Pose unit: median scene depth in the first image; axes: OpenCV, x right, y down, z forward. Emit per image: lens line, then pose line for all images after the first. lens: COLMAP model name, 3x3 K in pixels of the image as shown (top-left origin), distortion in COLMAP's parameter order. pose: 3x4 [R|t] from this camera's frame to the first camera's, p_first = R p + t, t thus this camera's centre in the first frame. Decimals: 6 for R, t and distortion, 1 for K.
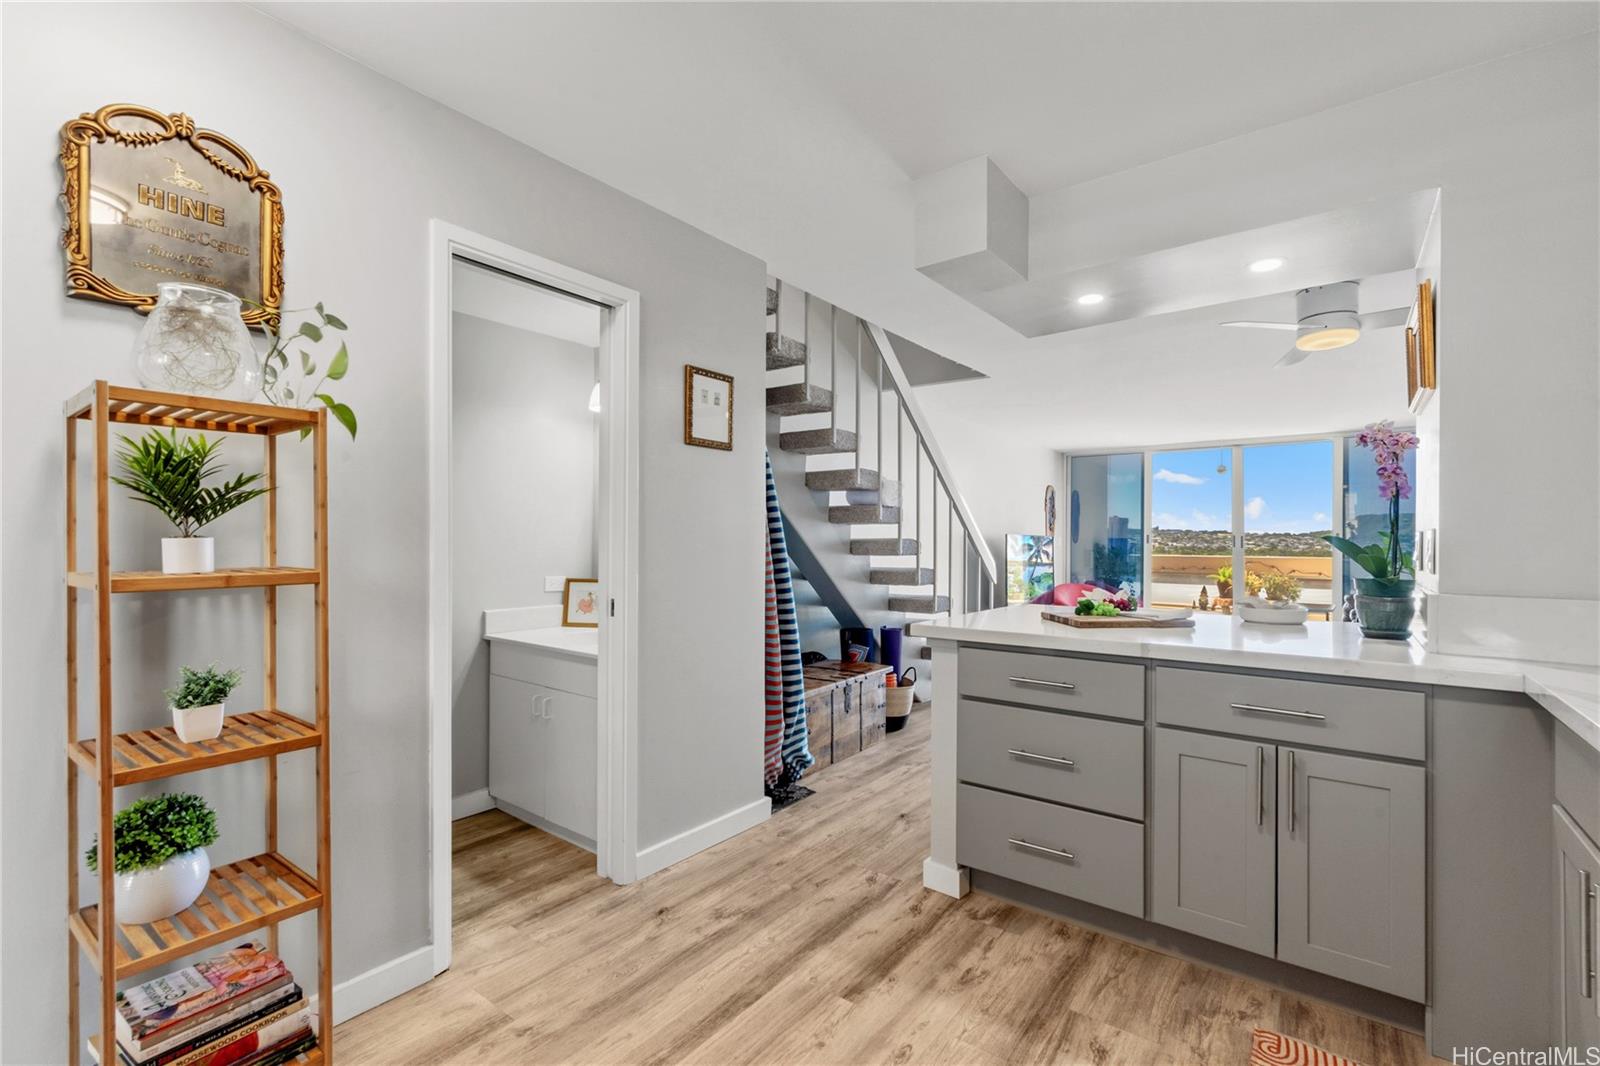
lens RADIAL K [[702.5, 0, 828.0], [0, 702.5, 538.2], [0, 0, 1]] dist [0.011314, -0.000464]
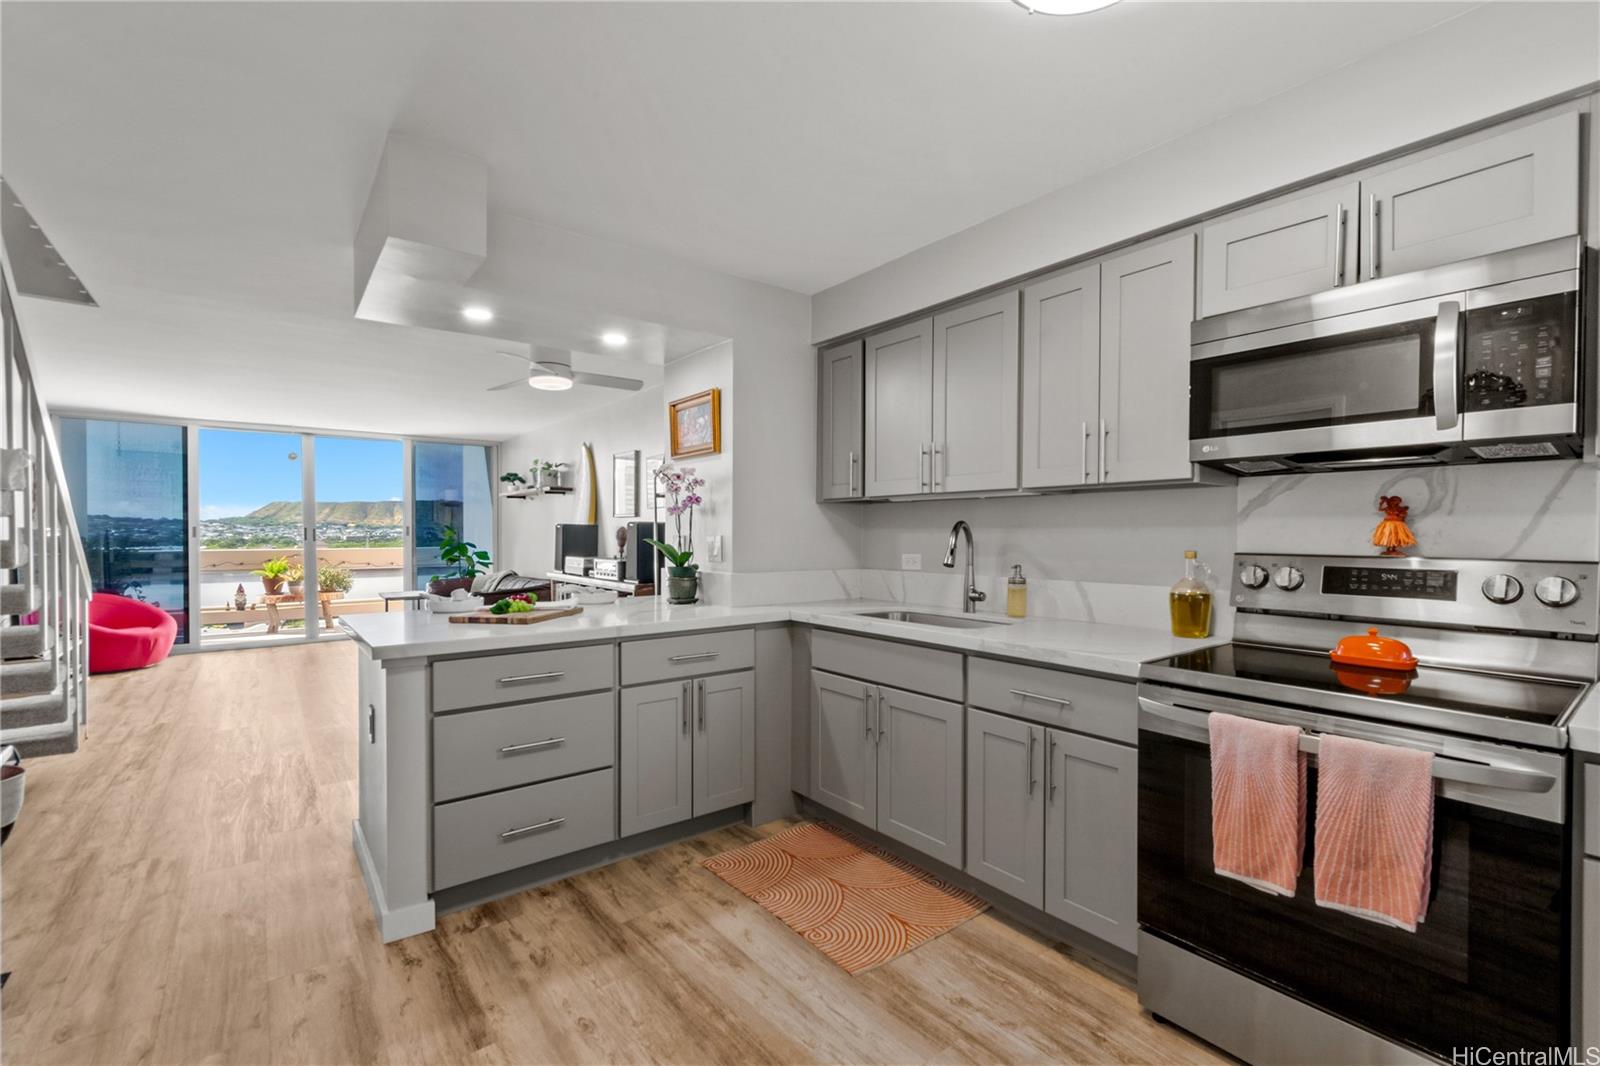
lens RADIAL K [[702.7, 0, 828.5], [0, 702.7, 540.4], [0, 0, 1]] dist [0.000771, 0.000221]
pose [[0.253547, -0.015663, 0.967196, -0.631829], [-0.005106, 0.999833, 0.017530, -0.028069], [-0.967310, -0.009383, 0.253425, 0.281539]]
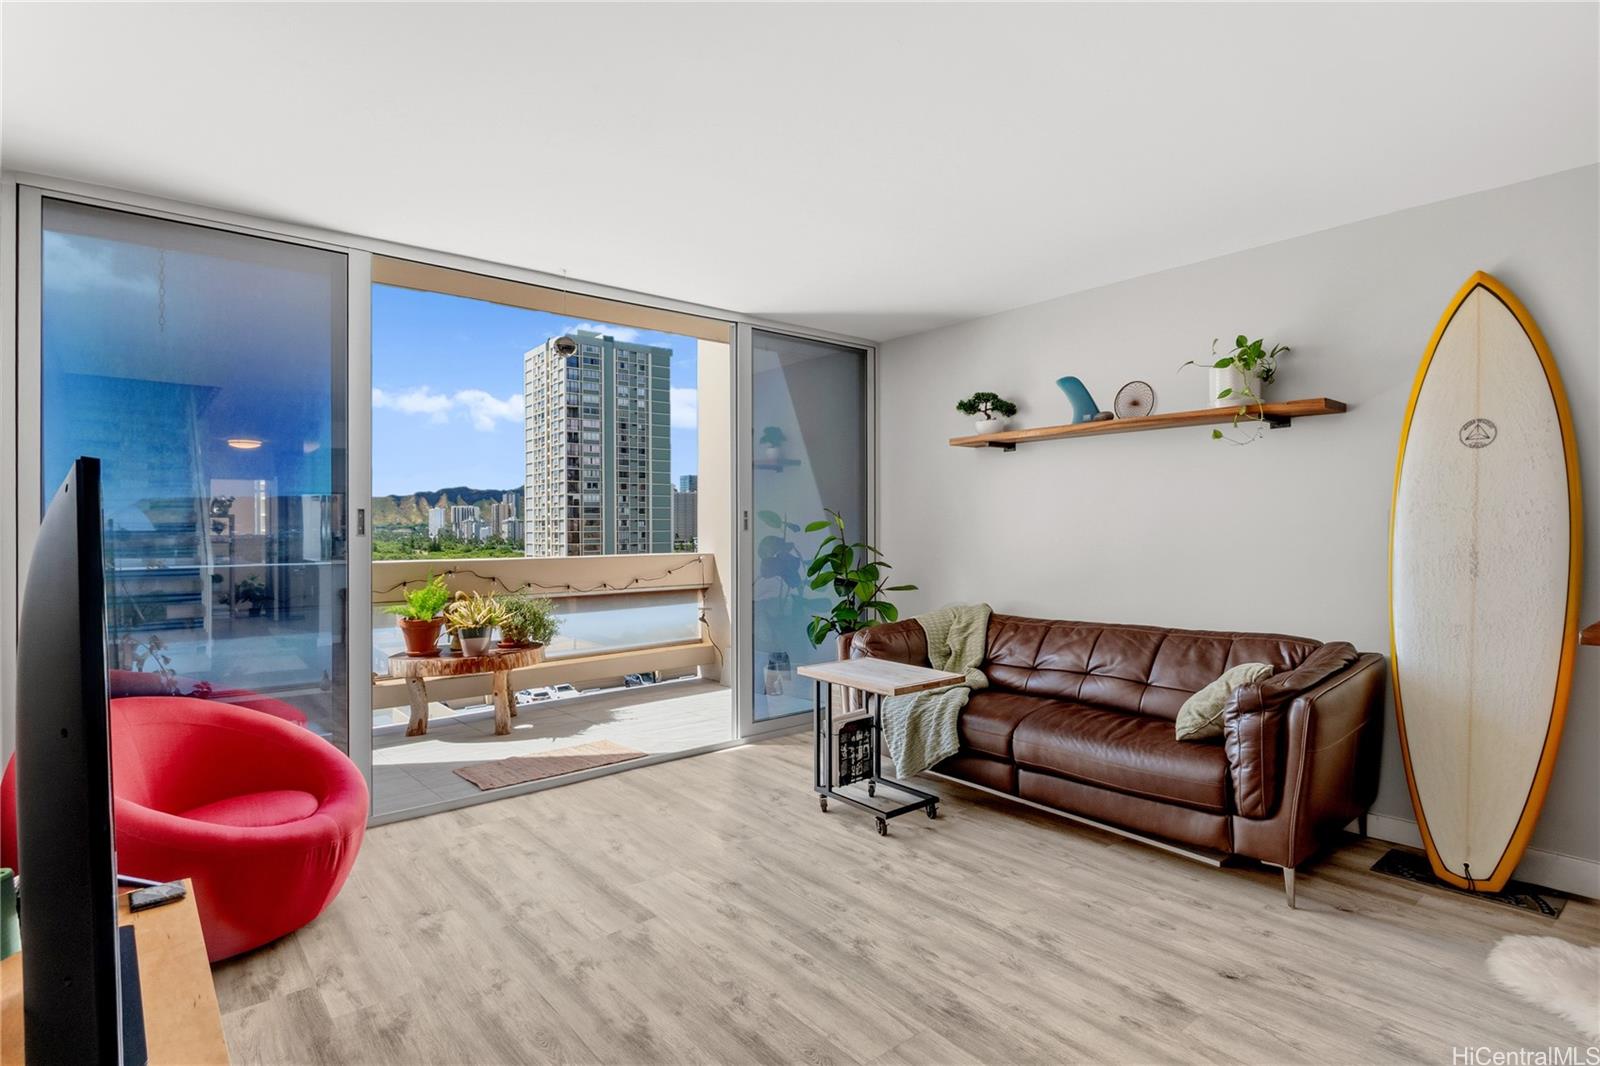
lens RADIAL K [[818.3, 0, 827.8], [0, 818.3, 532.5], [0, 0, 1]] dist [-0.001203, 0.000262]
pose [[0.224475, -0.008281, 0.974445, 0.536726], [0.000448, 0.999965, 0.008394, 0.013554], [-0.974480, -0.001448, 0.224471, 2.838355]]
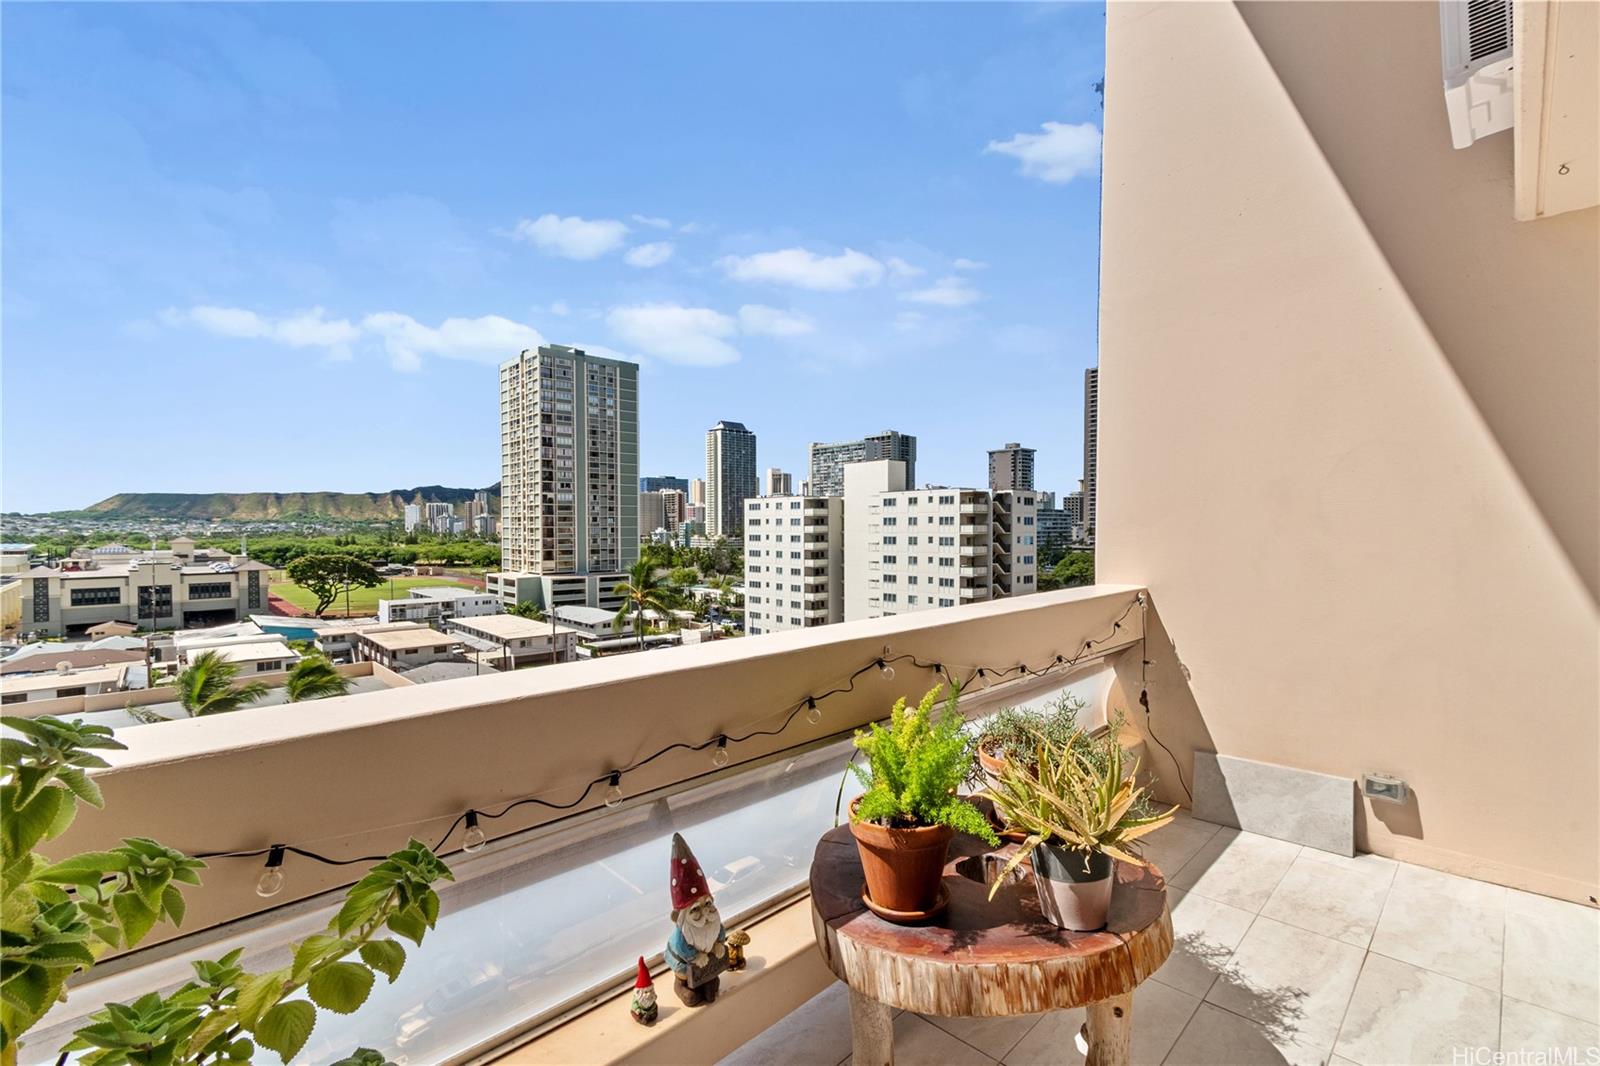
lens RADIAL K [[702.5, 0, 828.0], [0, 702.5, 538.2], [0, 0, 1]] dist [0.011314, -0.000464]
pose [[0.139090, -0.021198, 0.990053, 1.785326], [-0.004098, 0.999750, 0.021981, -0.026952], [-0.990271, -0.007115, 0.138968, 4.443626]]
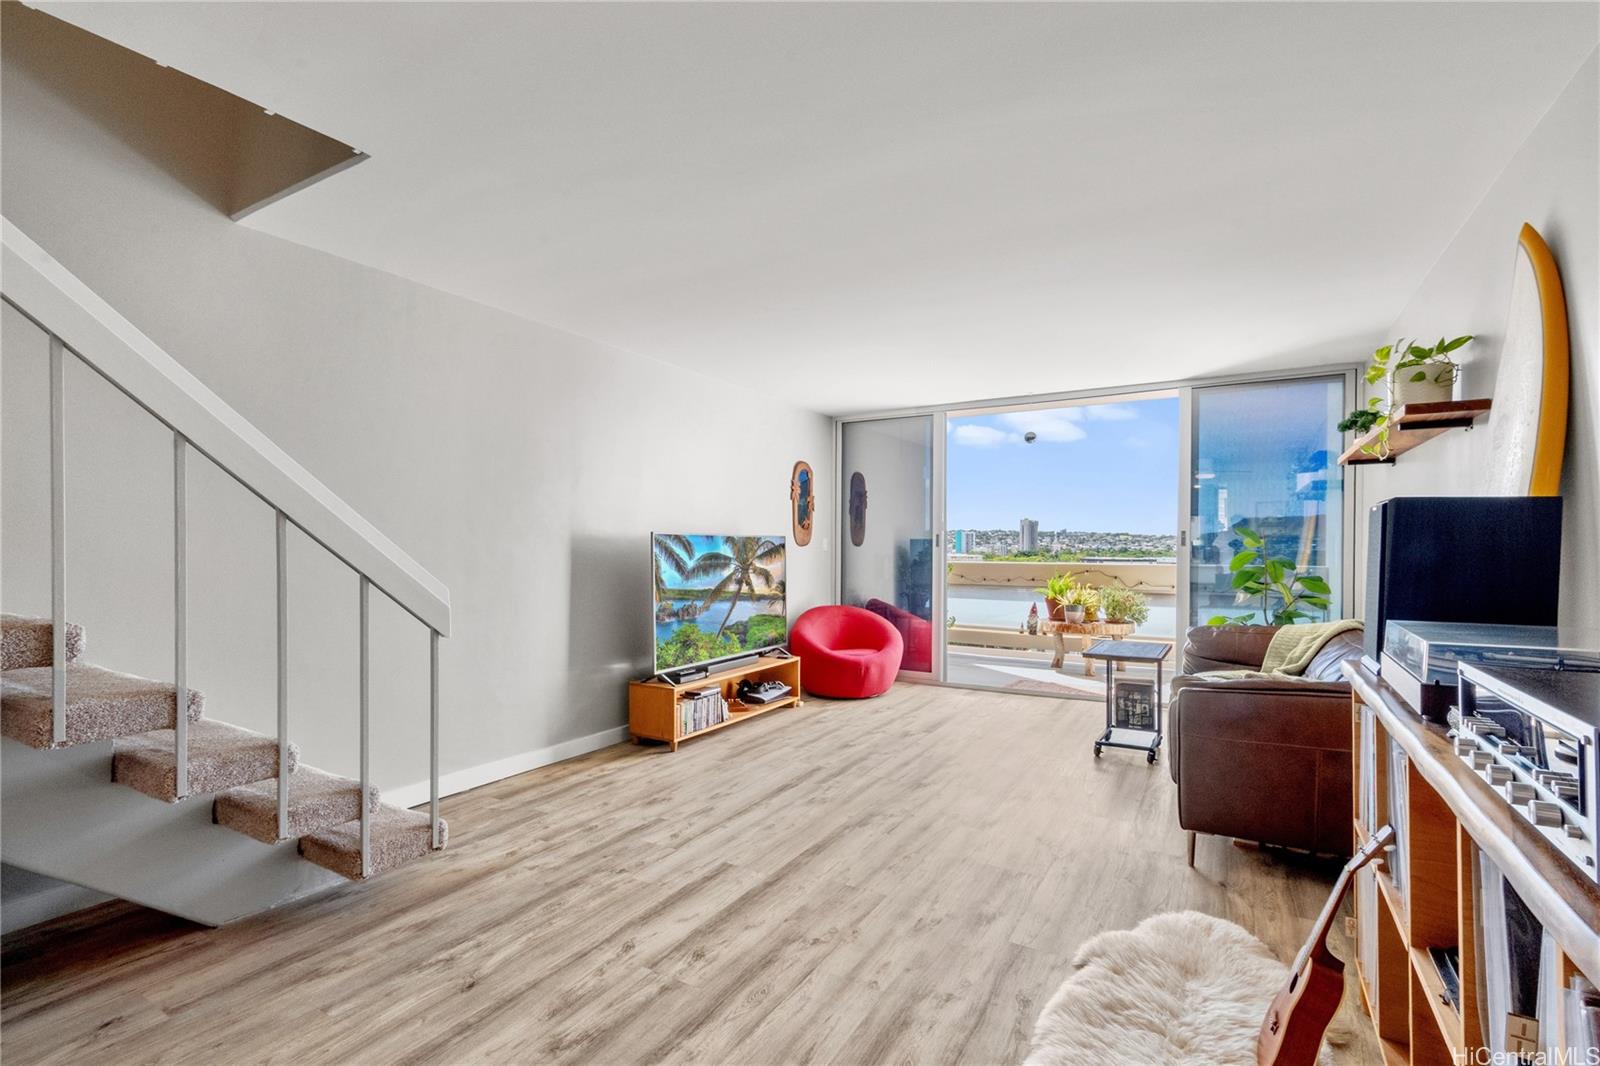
lens RADIAL K [[714.2, 0, 831.9], [0, 714.2, 546.0], [0, 0, 1]] dist [0.002816, -0.000321]
pose [[0.992923, -0.002304, 0.118735, 1.083864], [0.001410, 0.999970, 0.007613, 0.006274], [-0.118749, -0.007392, 0.992897, 1.283234]]
